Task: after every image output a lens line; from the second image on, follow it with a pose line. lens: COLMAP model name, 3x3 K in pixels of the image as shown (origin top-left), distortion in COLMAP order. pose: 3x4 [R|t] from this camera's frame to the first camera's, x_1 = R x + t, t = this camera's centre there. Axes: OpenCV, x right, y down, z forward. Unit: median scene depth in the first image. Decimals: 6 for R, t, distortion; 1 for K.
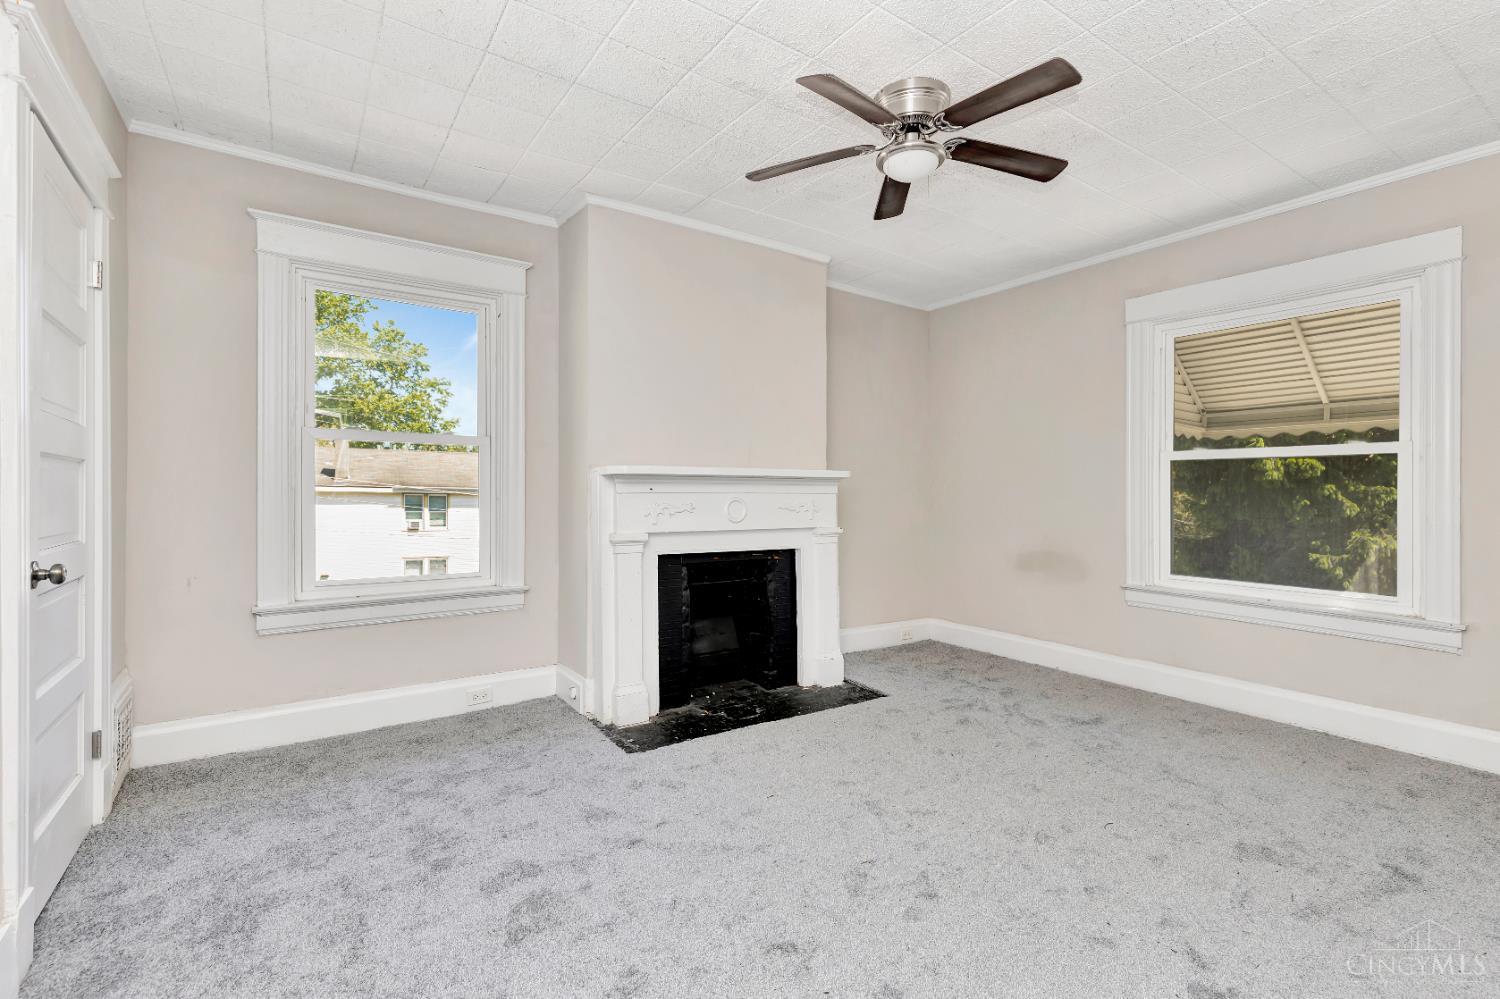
lens RADIAL K [[678.4, 0, 770.4], [0, 678.4, 489.8], [0, 0, 1]] dist [0.001520, 0.000552]
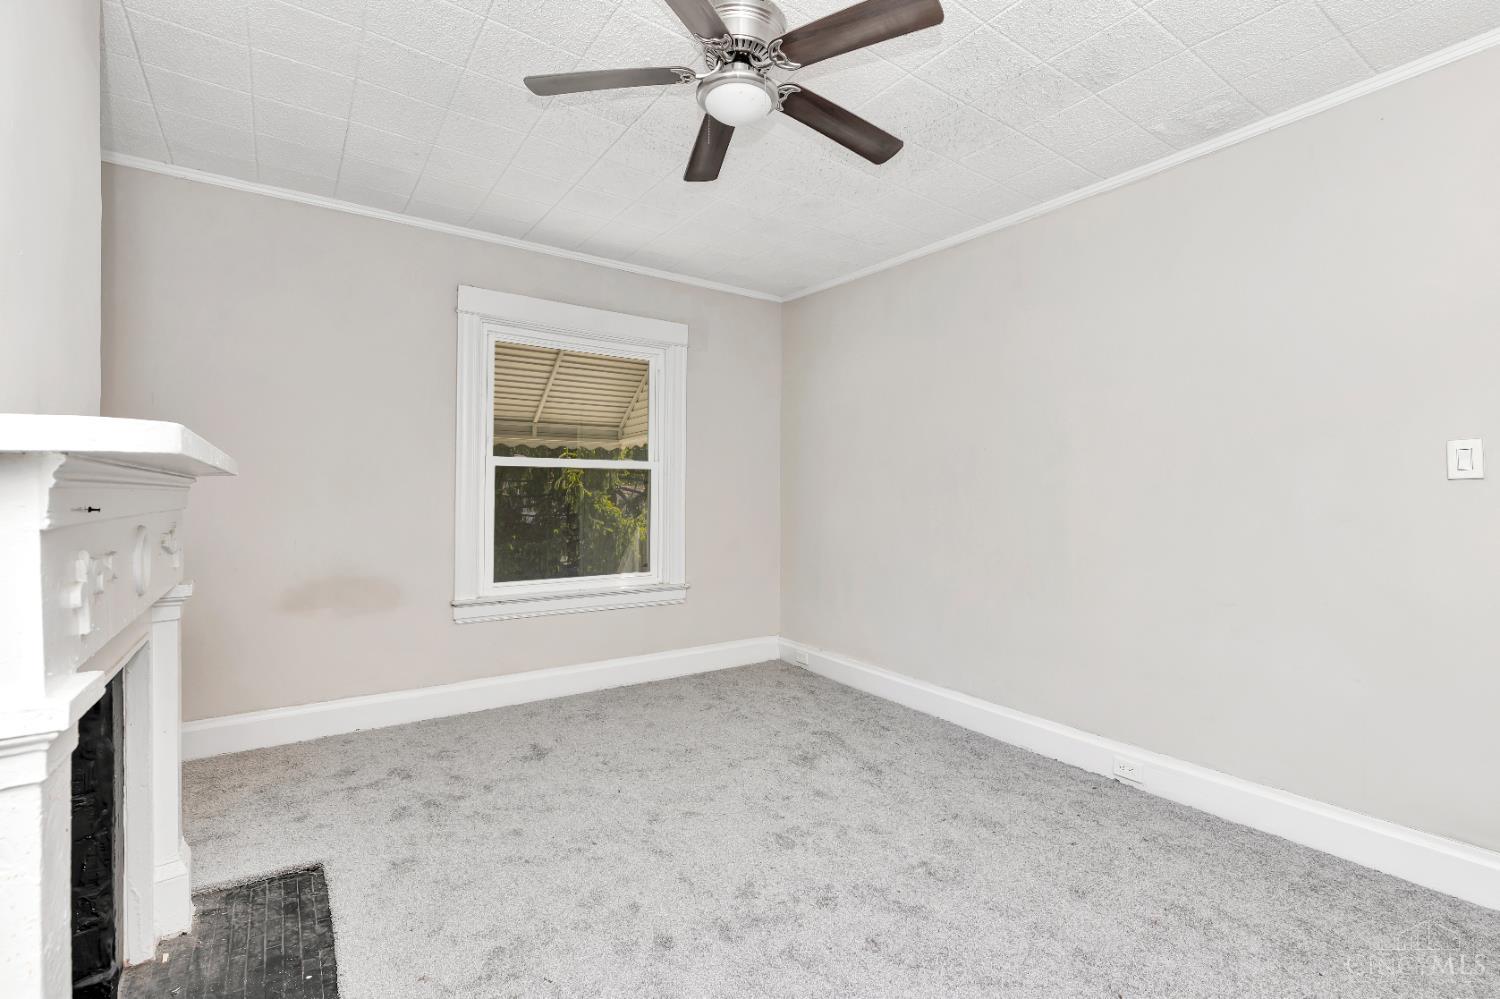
lens RADIAL K [[677.6, 0, 744.2], [0, 677.6, 504.4], [0, 0, 1]] dist [0.002153, 0.000464]
pose [[0.019031, -0.017931, 0.999658, -0.395398], [-0.002673, 0.999835, 0.017985, -0.006307], [-0.999815, -0.003014, 0.018980, 0.662833]]
